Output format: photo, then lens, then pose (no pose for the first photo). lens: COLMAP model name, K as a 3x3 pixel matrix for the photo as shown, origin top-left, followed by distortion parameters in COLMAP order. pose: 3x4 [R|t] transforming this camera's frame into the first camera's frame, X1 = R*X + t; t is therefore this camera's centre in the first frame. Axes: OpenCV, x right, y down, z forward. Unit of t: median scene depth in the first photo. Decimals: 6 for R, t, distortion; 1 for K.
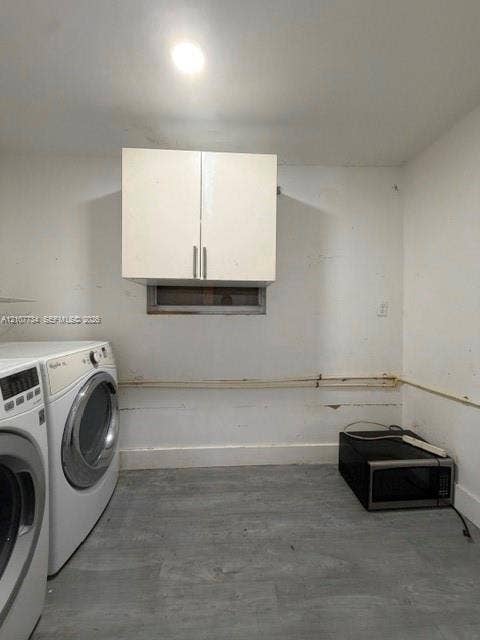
lens RADIAL K [[255.0, 0, 239.0], [0, 255.0, 321.5], [0, 0, 1]] dist [0.000534, -0.000872]
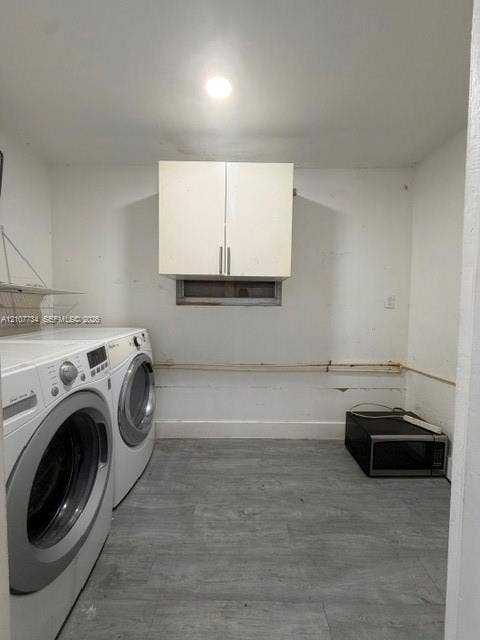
lens RADIAL K [[255.0, 0, 238.9], [0, 255.0, 318.2], [0, 0, 1]] dist [0.000534, -0.000872]
pose [[0.998517, 0.009236, -0.053649, -0.024339], [-0.007807, 0.999611, 0.026788, -0.003128], [0.053876, -0.026329, 0.998200, -0.153110]]
